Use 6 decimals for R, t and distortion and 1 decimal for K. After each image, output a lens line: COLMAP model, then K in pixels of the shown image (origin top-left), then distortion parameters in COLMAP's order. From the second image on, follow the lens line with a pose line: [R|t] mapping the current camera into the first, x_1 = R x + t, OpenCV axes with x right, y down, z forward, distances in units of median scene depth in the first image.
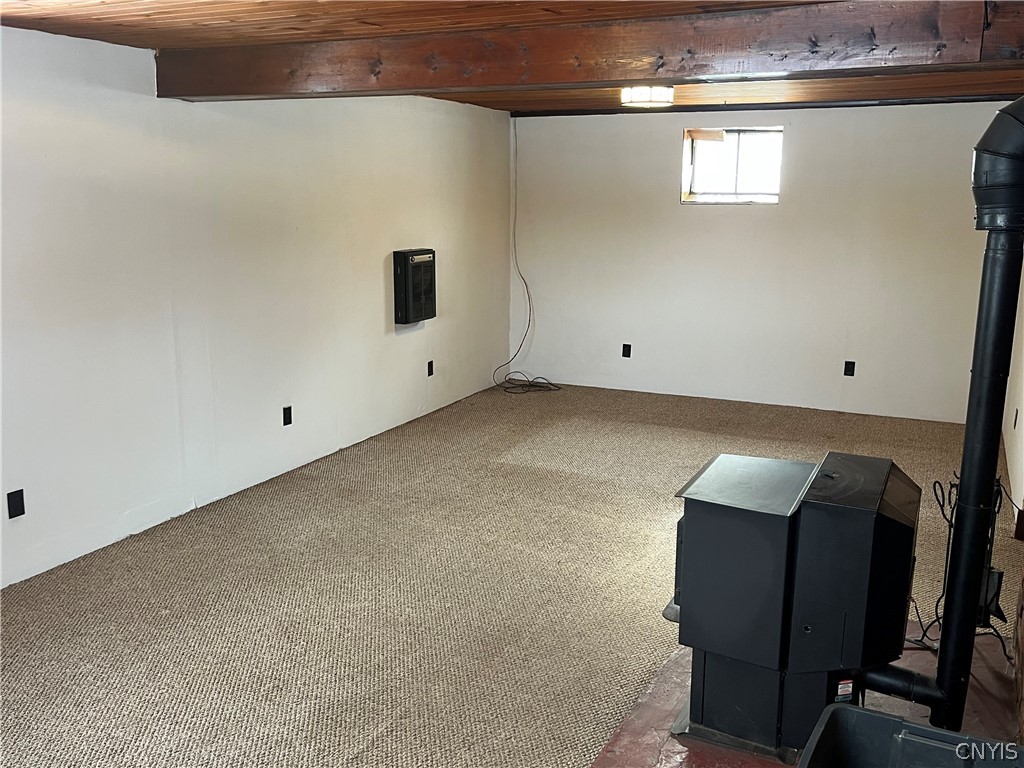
lens RADIAL K [[903.5, 0, 513.2], [0, 903.5, 380.8], [0, 0, 1]] dist [0.006530, 0.003245]
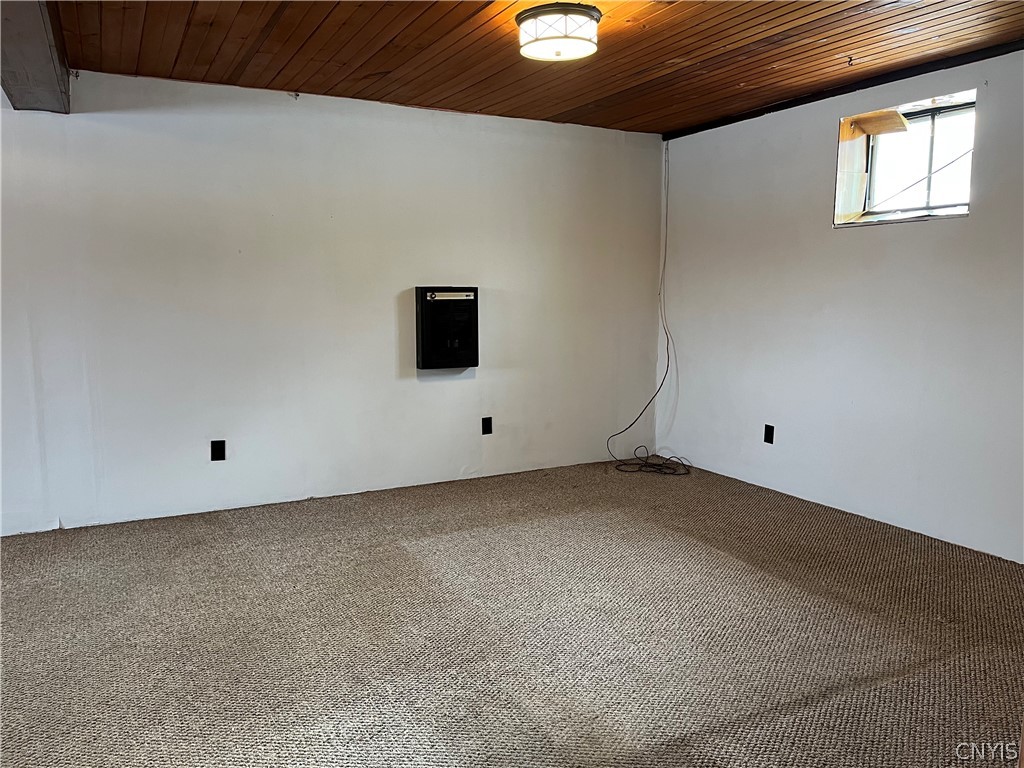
lens RADIAL K [[770.5, 0, 510.2], [0, 770.5, 387.8], [0, 0, 1]] dist [0.006483, -0.002879]
pose [[0.803503, 0.071830, -0.590951, 0.379285], [-0.117823, 0.992245, -0.039594, -0.024705], [0.583524, 0.101441, 0.805735, 0.435471]]
